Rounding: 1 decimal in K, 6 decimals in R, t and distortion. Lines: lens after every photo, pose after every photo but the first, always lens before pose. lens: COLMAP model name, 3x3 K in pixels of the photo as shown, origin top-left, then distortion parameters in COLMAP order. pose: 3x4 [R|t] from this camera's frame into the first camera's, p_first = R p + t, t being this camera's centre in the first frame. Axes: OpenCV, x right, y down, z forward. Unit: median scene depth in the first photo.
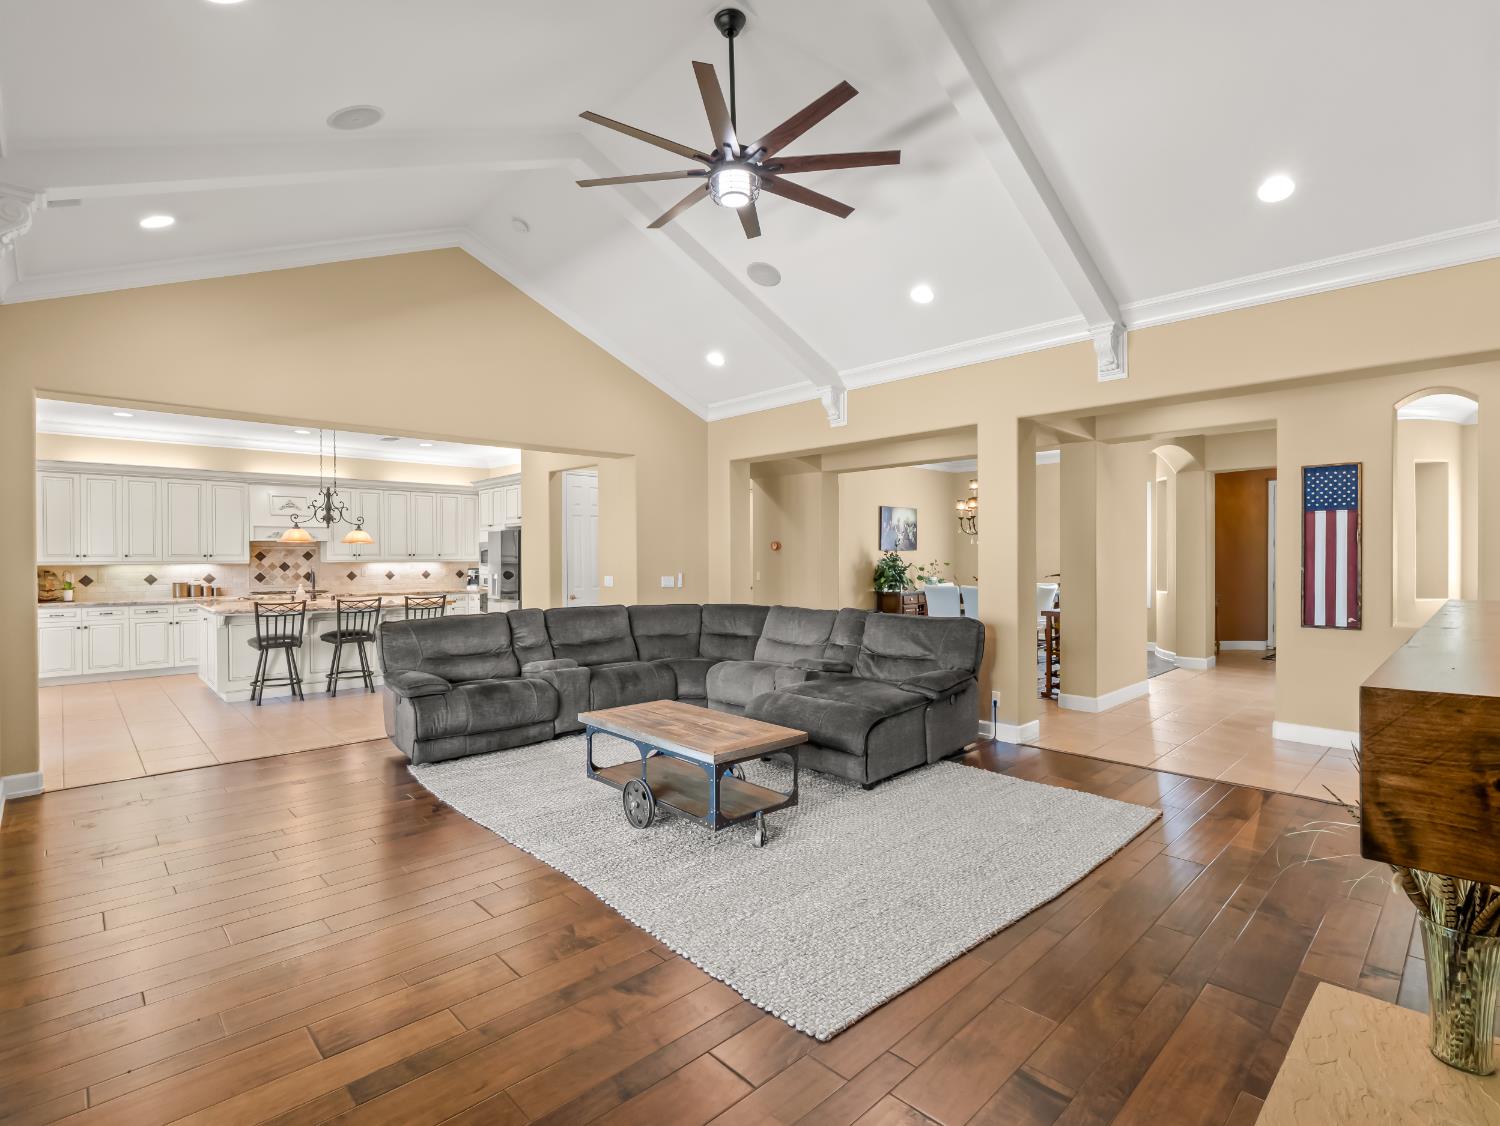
lens RADIAL K [[728.4, 0, 739.4], [0, 728.4, 563.5], [0, 0, 1]] dist [-0.008201, -0.001480]
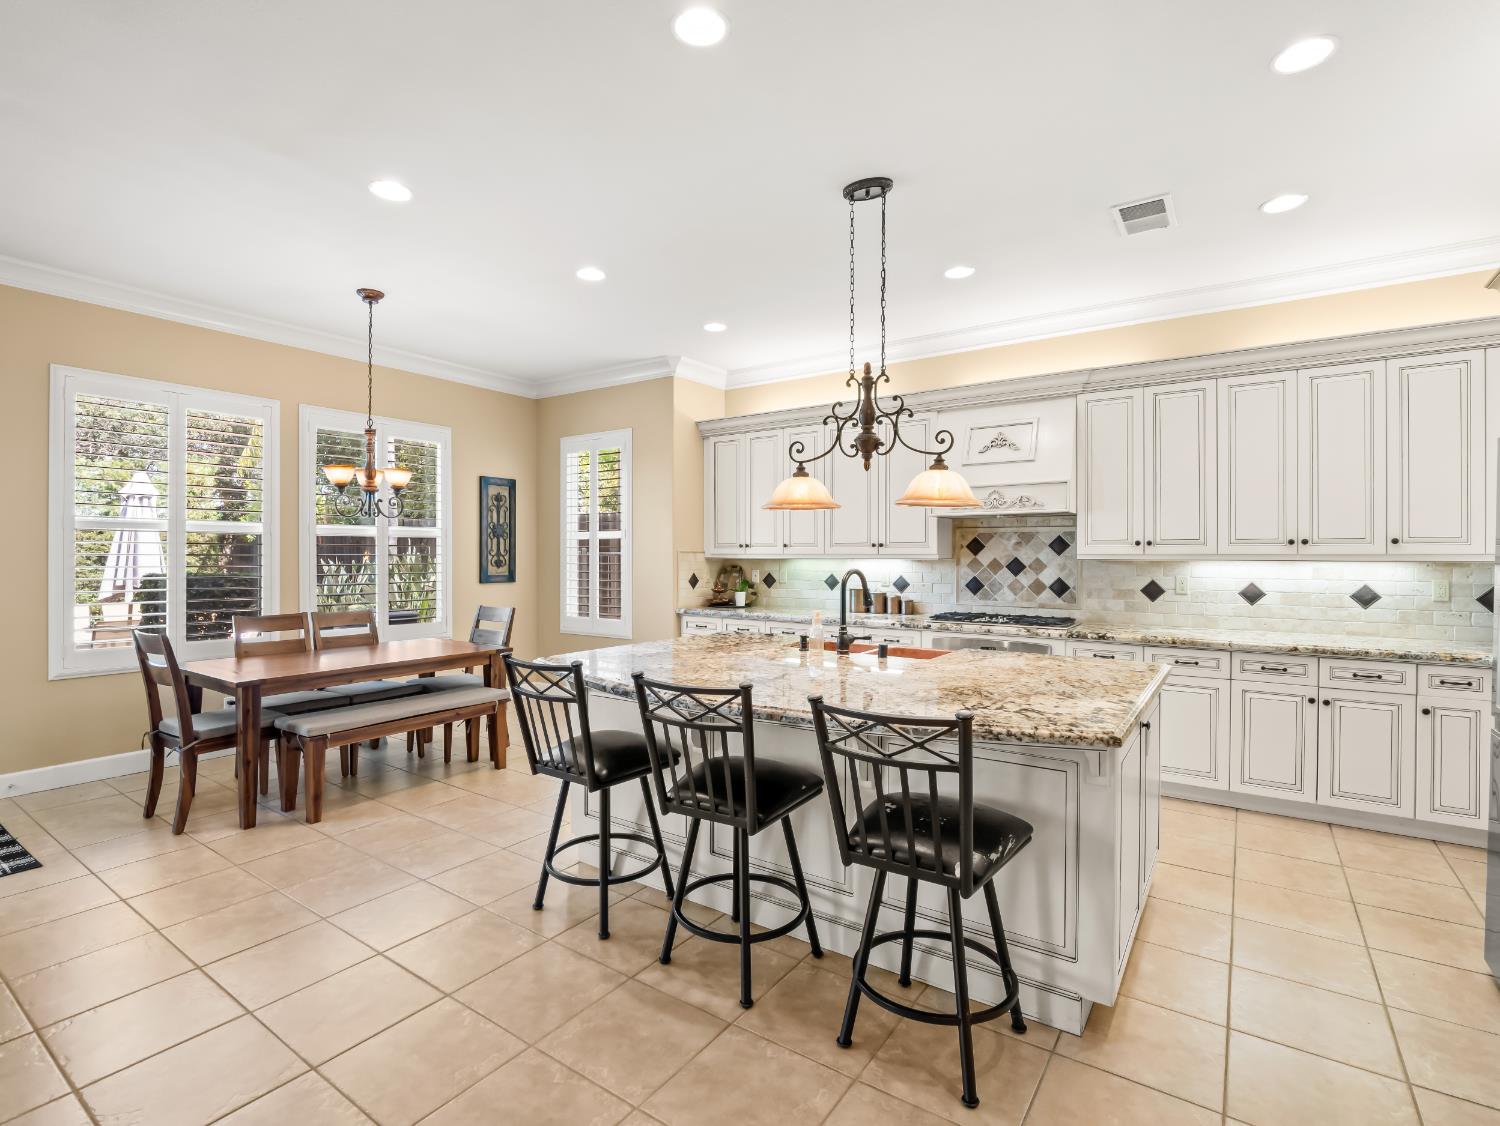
lens RADIAL K [[728.4, 0, 751.2], [0, 728.4, 554.6], [0, 0, 1]] dist [-0.008201, -0.001480]
pose [[0.215789, 0.005027, -0.976427, -0.182507], [-0.012051, 0.999924, 0.002484, -0.003287], [0.976366, 0.011230, 0.215834, 0.777105]]
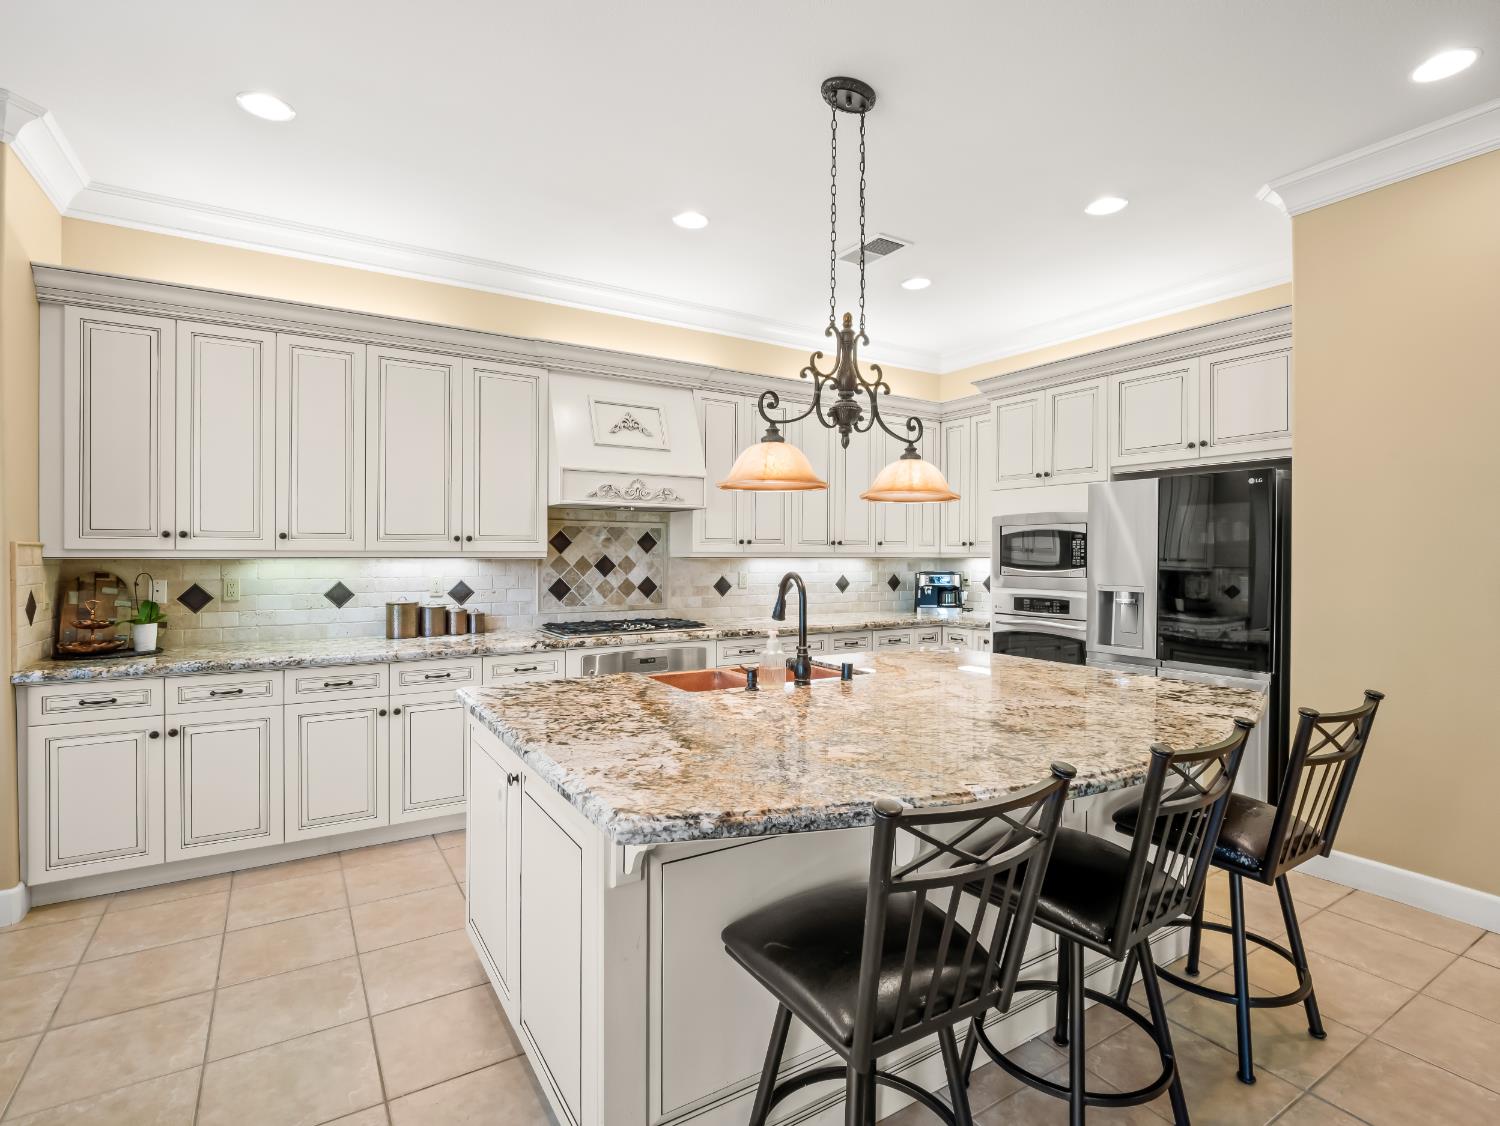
lens RADIAL K [[734.6, 0, 751.6], [0, 734.6, 559.0], [0, 0, 1]] dist [-0.014667, 0.002245]
pose [[0.982247, 0.009923, -0.187331, -0.495475], [-0.010230, 0.999947, -0.000673, -0.000423], [0.187315, 0.002578, 0.982297, 0.623055]]
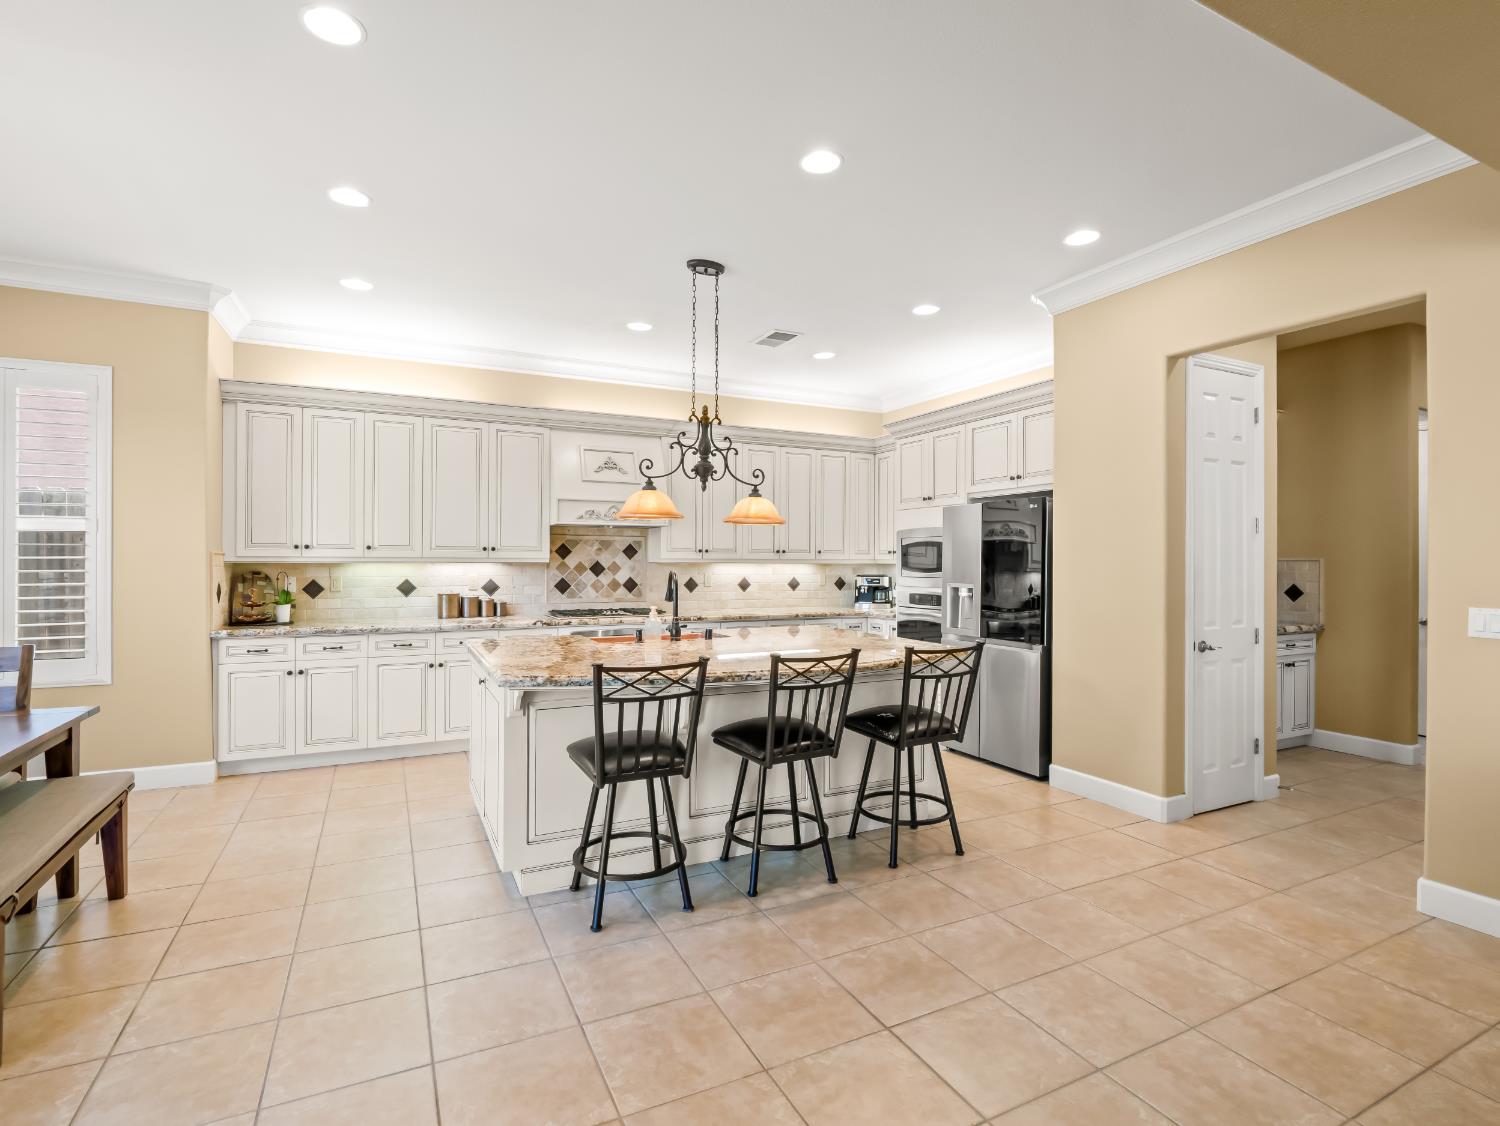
lens RADIAL K [[728.4, 0, 752.5], [0, 728.4, 562.7], [0, 0, 1]] dist [-0.008201, -0.001480]
pose [[0.959211, 0.008553, -0.282563, -0.360351], [-0.010774, 0.999922, -0.006309, 0.001985], [0.282487, 0.009096, 0.959228, 0.493007]]
